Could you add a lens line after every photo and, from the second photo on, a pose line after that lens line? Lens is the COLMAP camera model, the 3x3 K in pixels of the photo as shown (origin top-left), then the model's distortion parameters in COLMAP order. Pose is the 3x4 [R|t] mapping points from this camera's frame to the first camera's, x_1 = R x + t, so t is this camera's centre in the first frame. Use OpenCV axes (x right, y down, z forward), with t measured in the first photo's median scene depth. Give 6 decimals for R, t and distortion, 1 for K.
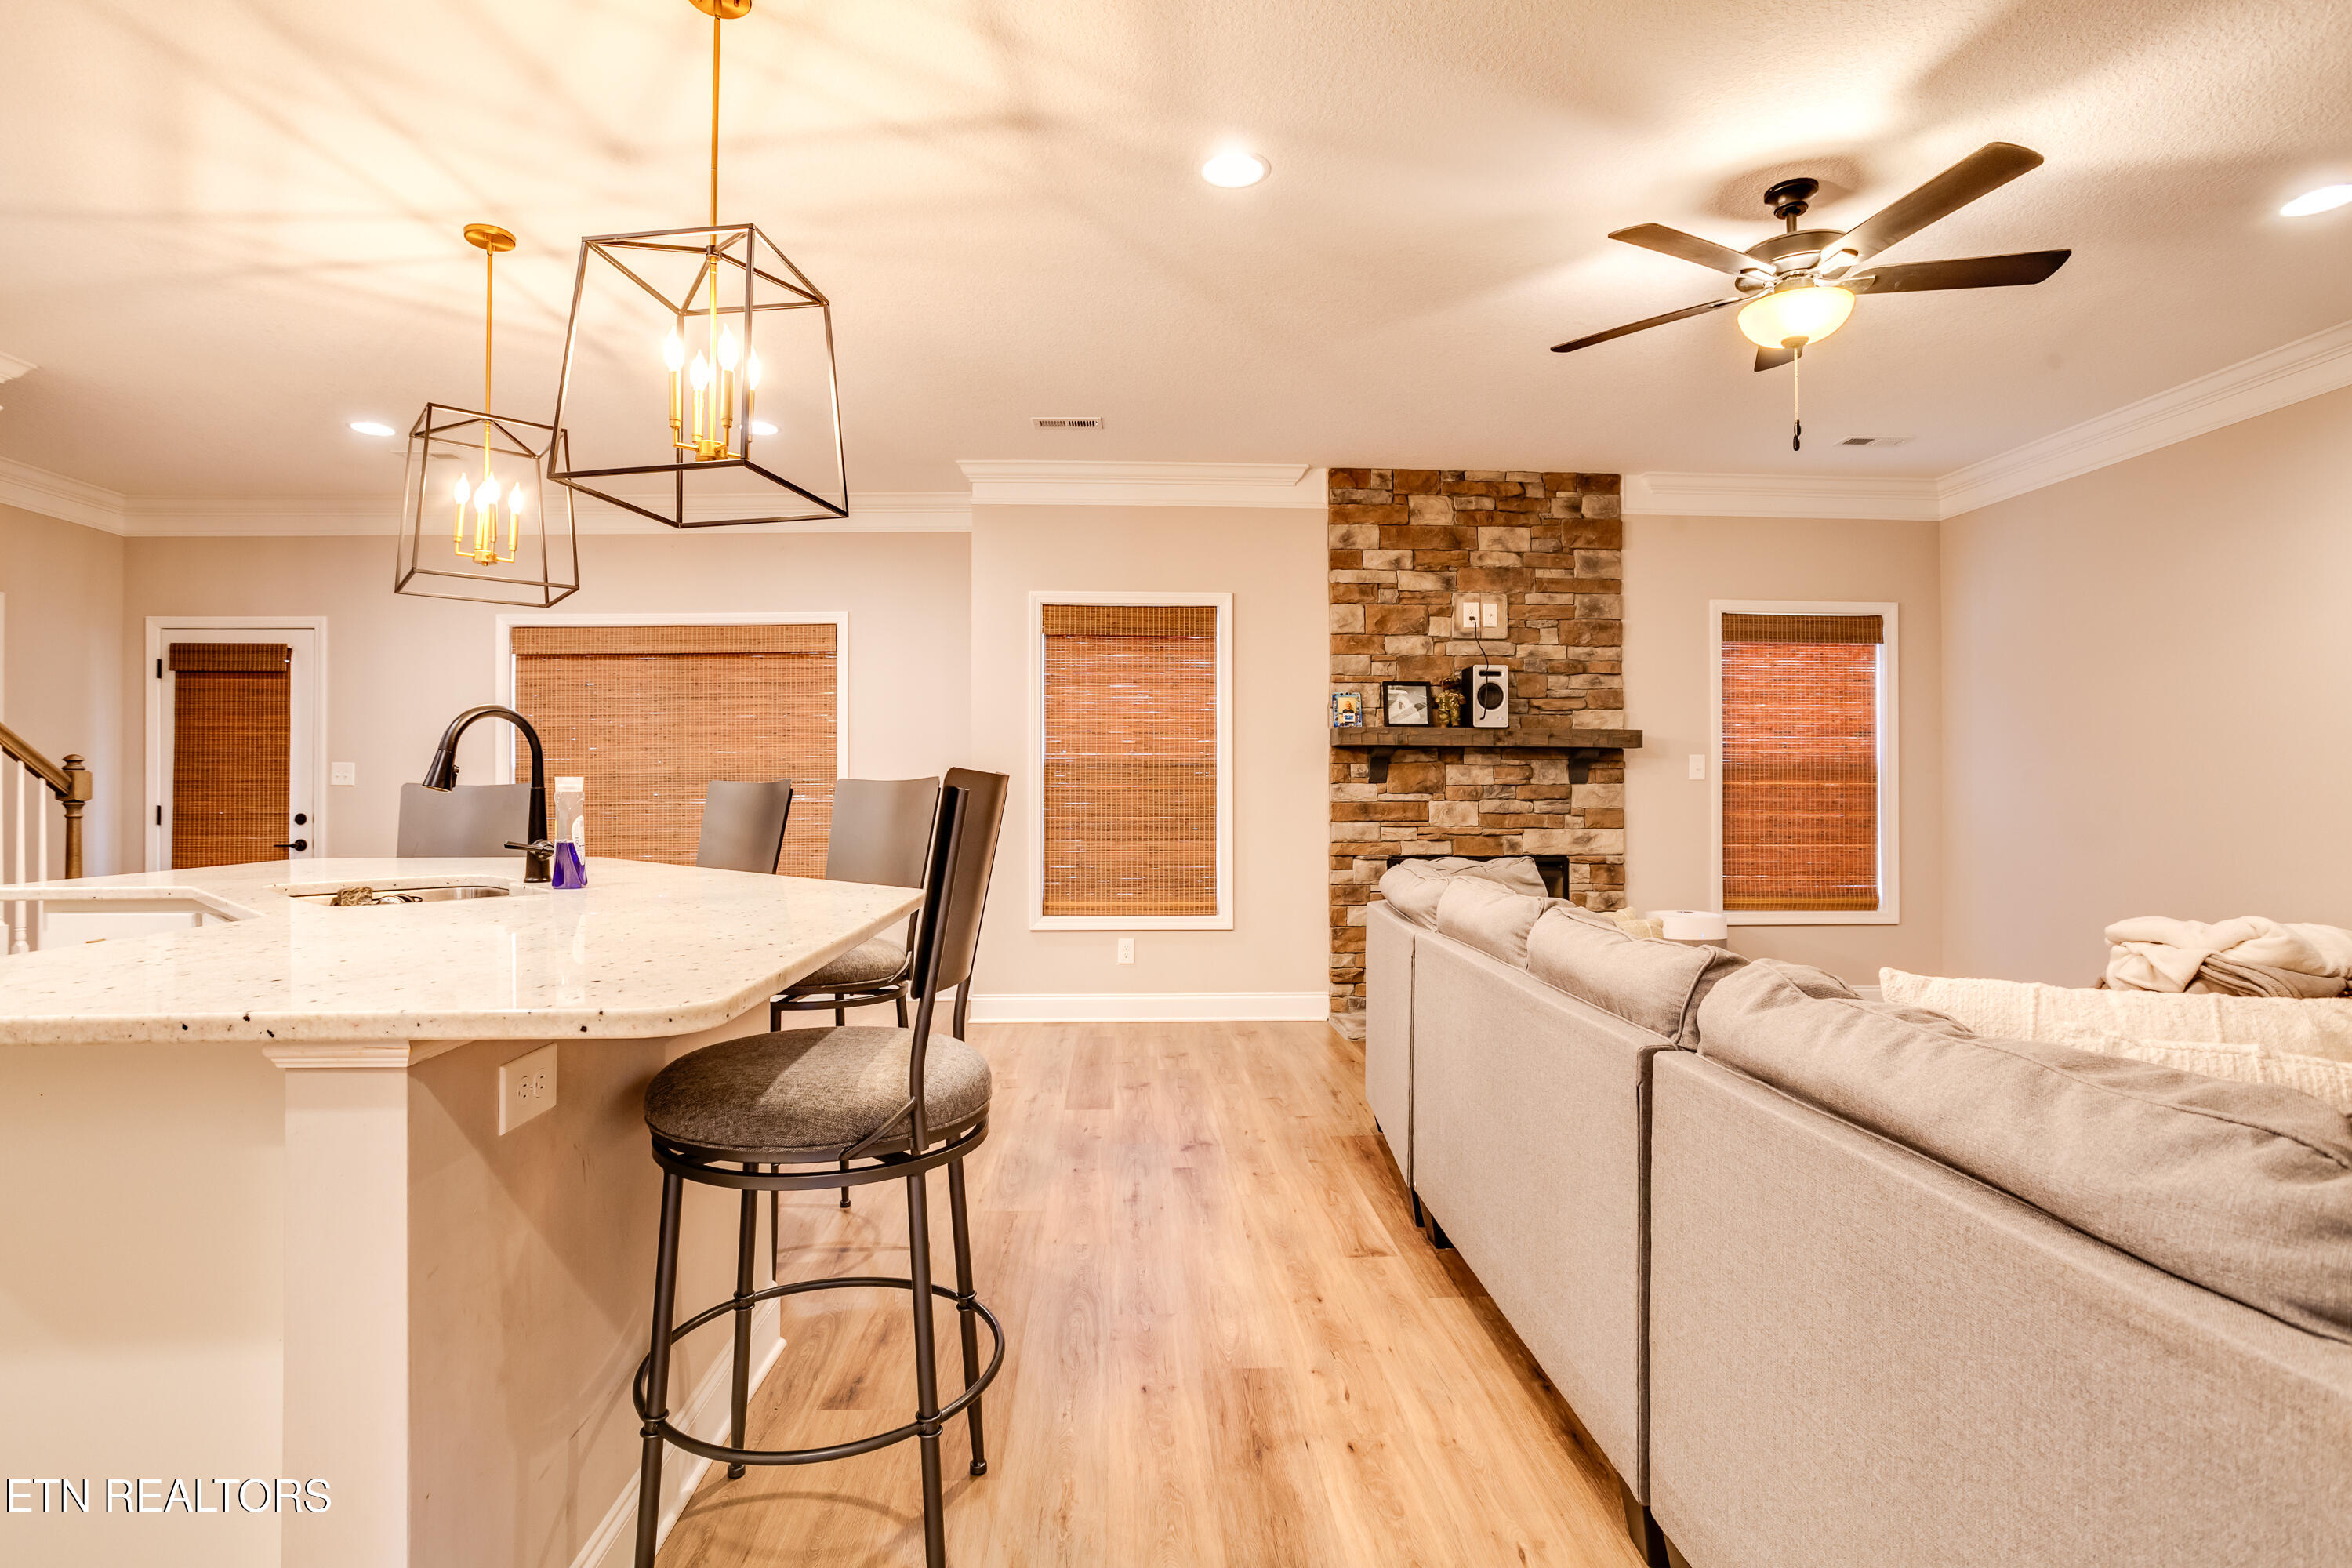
lens RADIAL K [[1171.7, 0, 1173.7], [0, 1171.7, 790.2], [0, 0, 1]] dist [-0.046273, 0.029370]
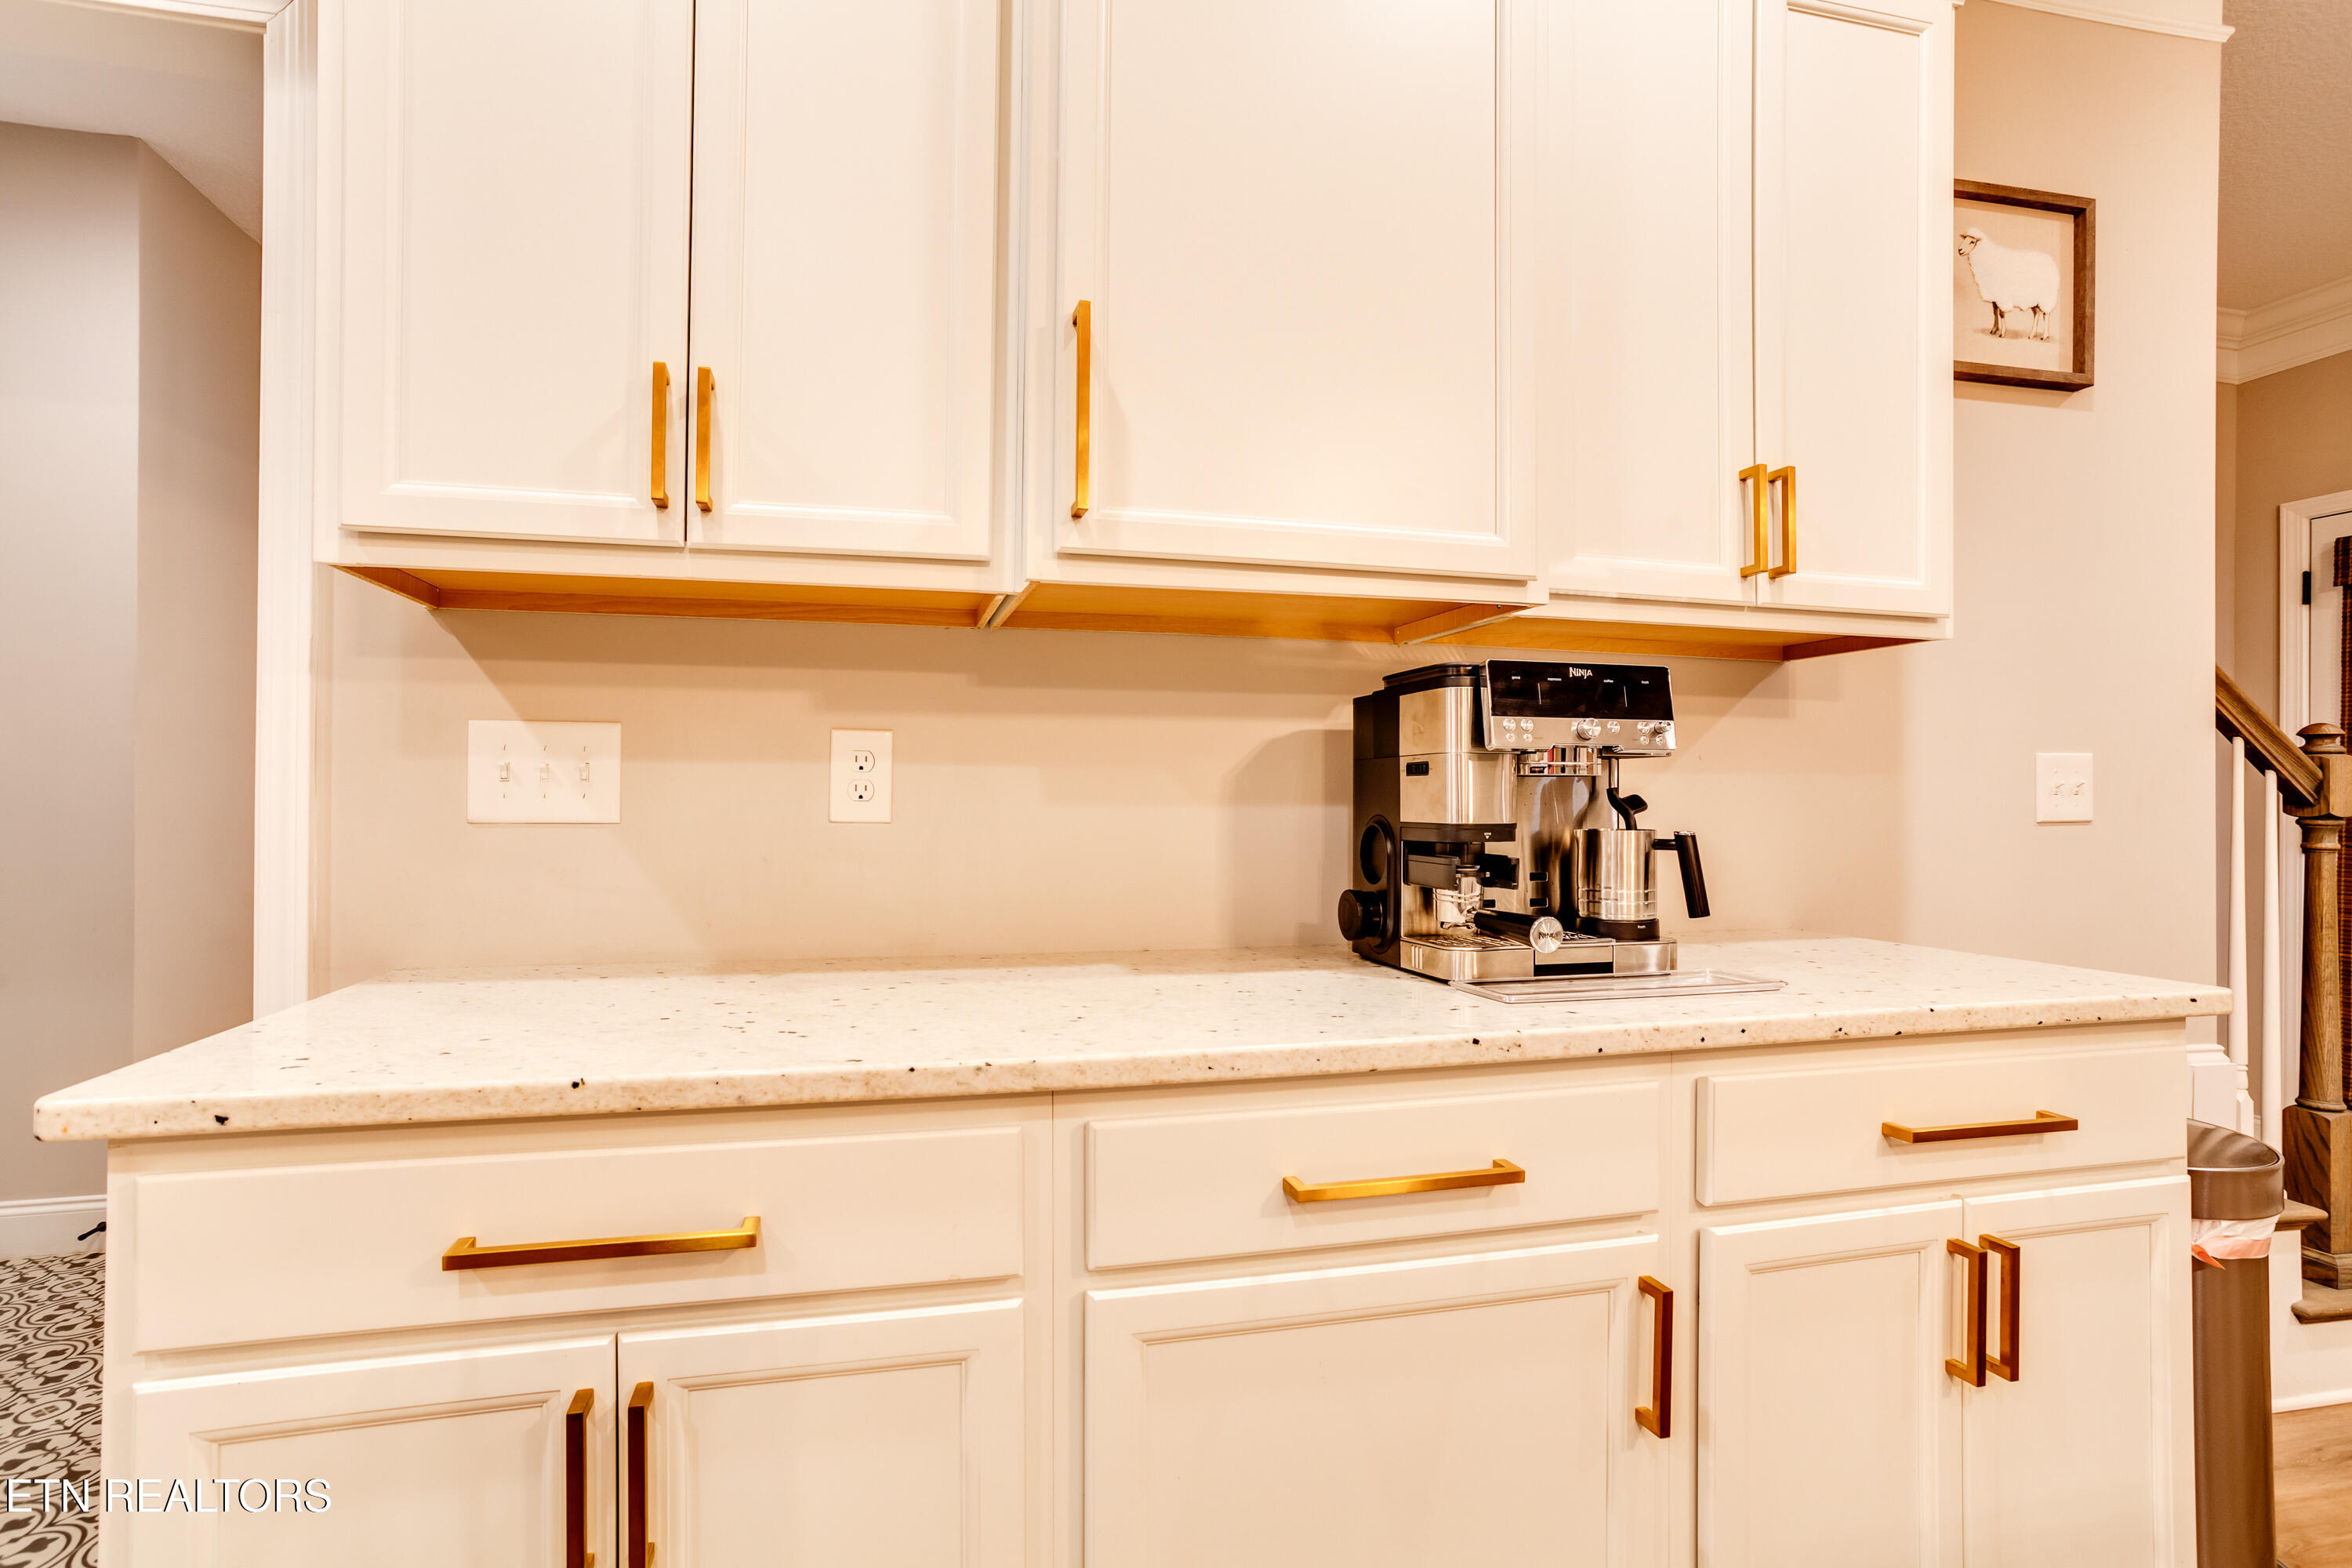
lens RADIAL K [[1171.7, 0, 1182.8], [0, 1171.7, 783.6], [0, 0, 1]] dist [-0.046273, 0.029370]
pose [[0.188755, -0.004218, -0.982015, -0.429046], [-0.003614, 0.999981, -0.004990, -0.000223], [0.982017, 0.004491, 0.188737, 0.336681]]
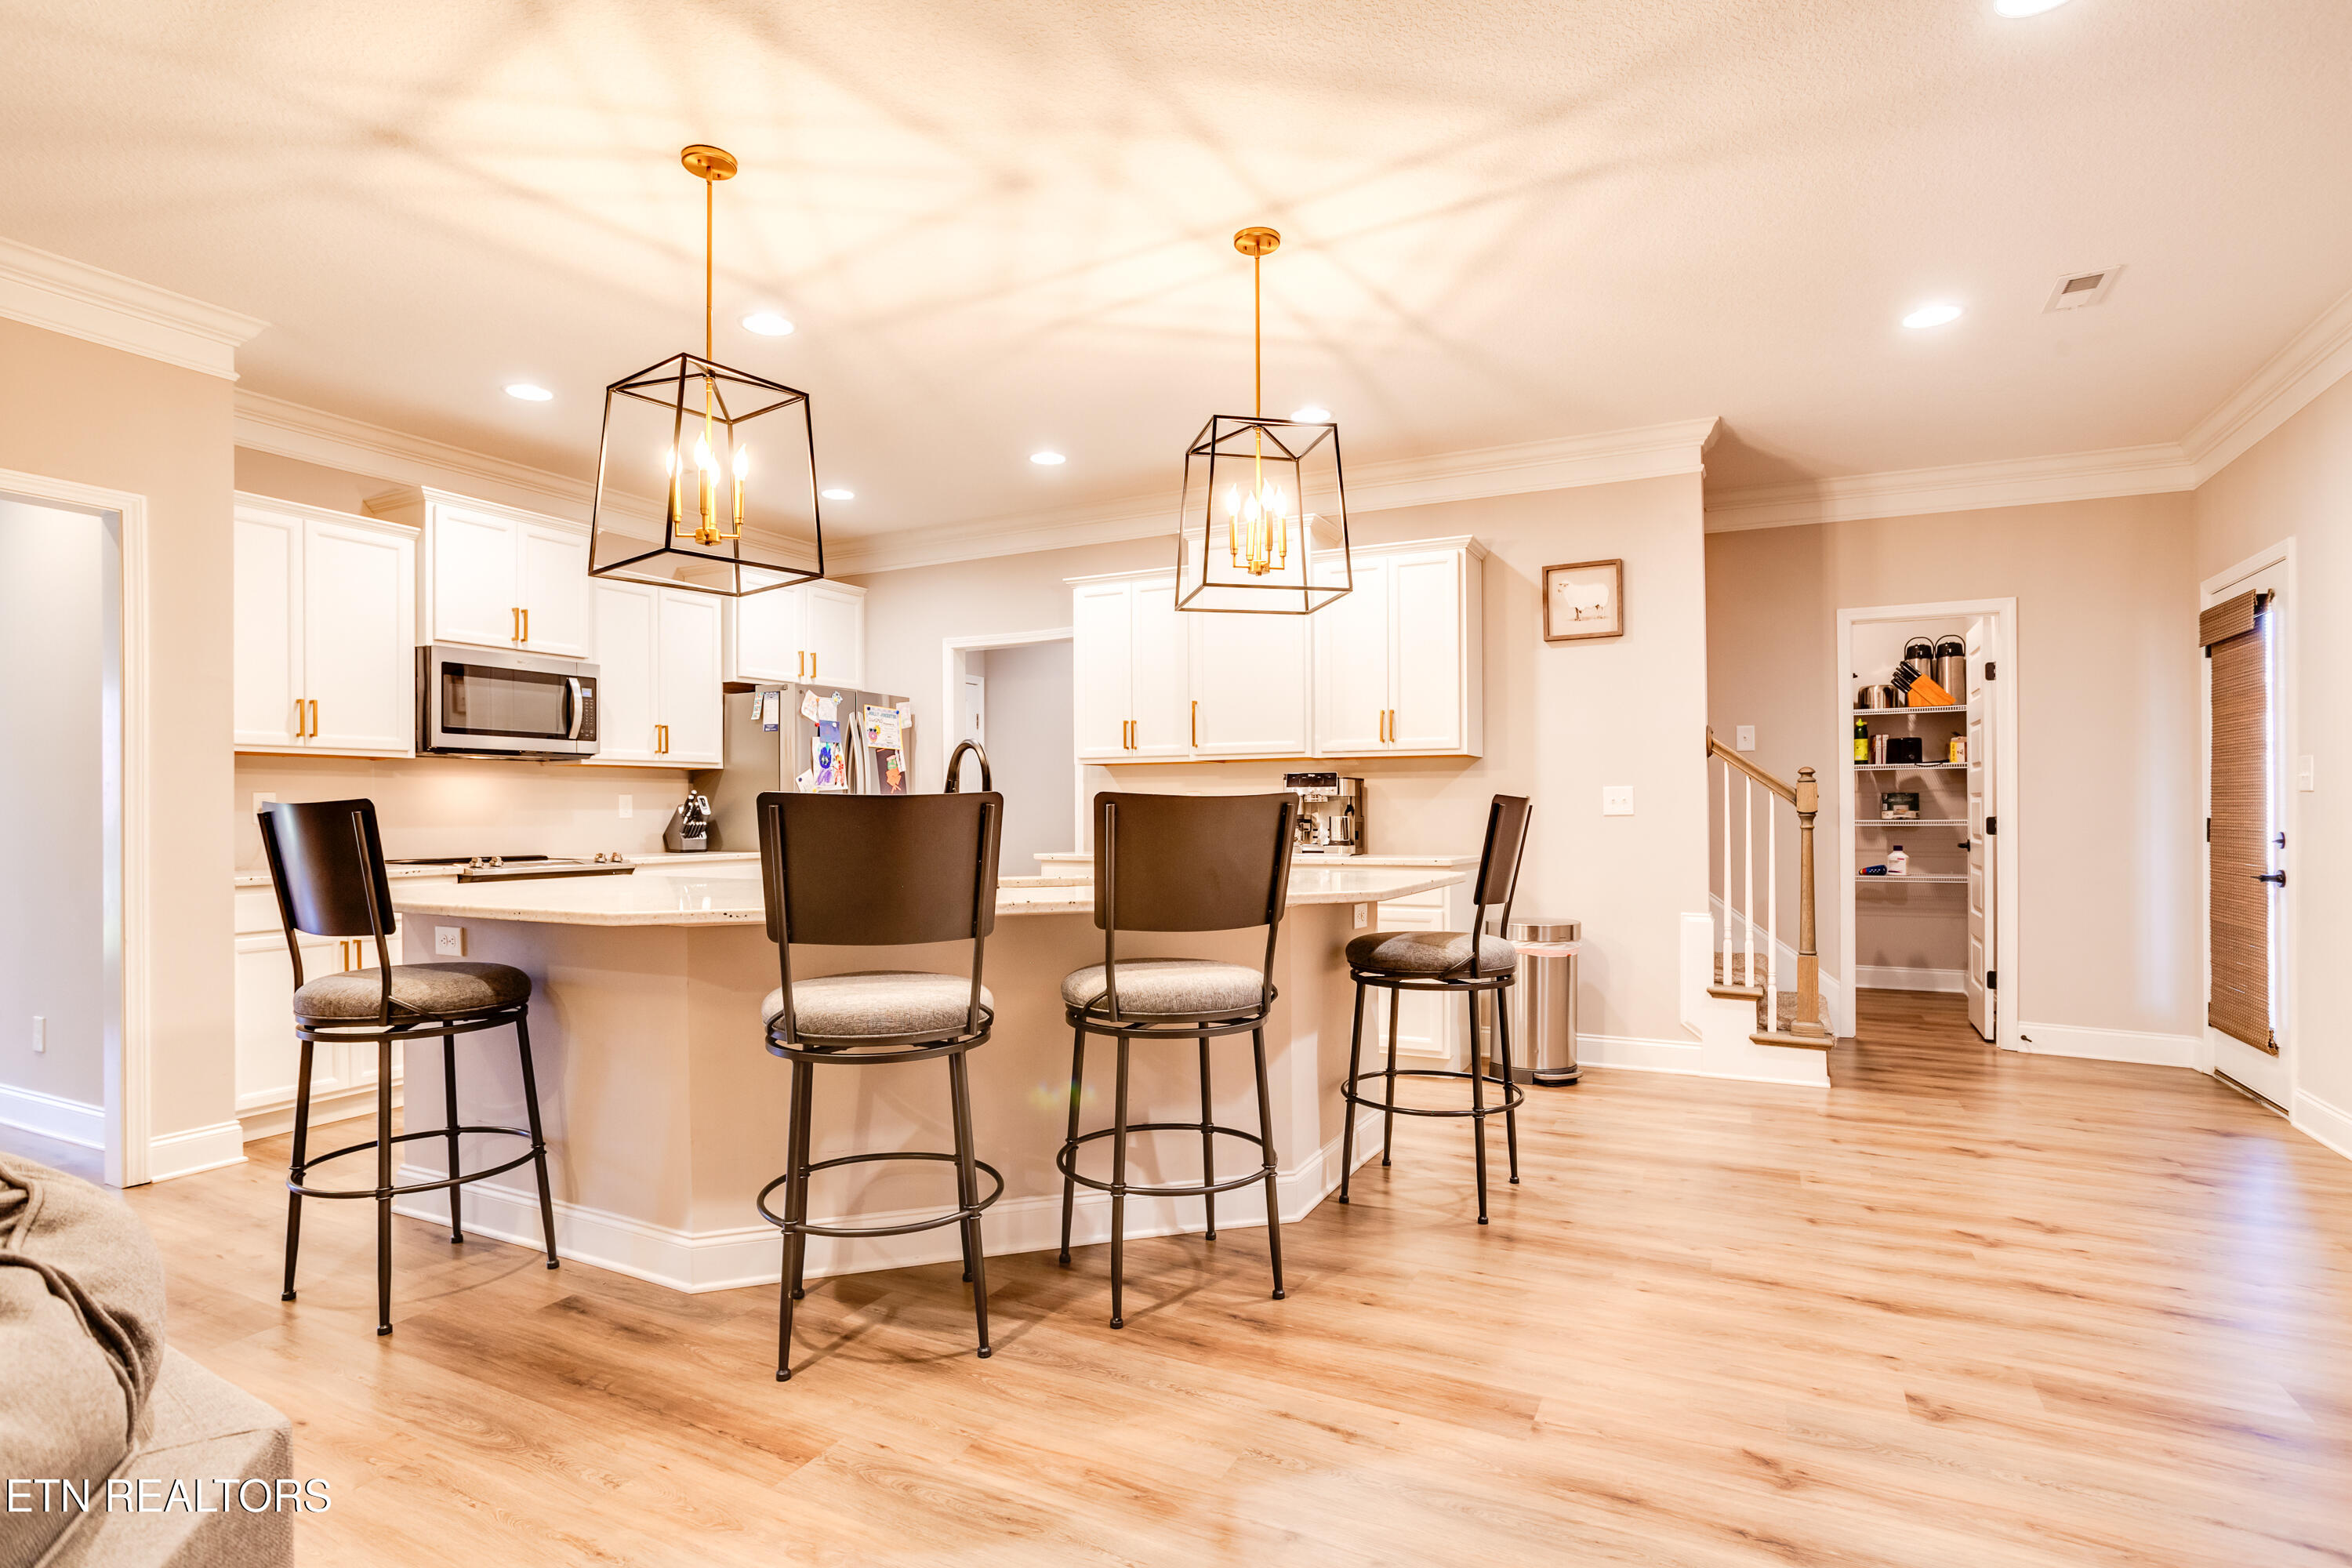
lens RADIAL K [[1171.7, 0, 1186.2], [0, 1171.7, 810.8], [0, 0, 1]] dist [-0.046273, 0.029370]
pose [[-0.506900, 0.003337, -0.861998, 0.163255], [0.007246, 0.999974, -0.000390, 0.003185], [0.861974, -0.006444, -0.506911, 0.815117]]
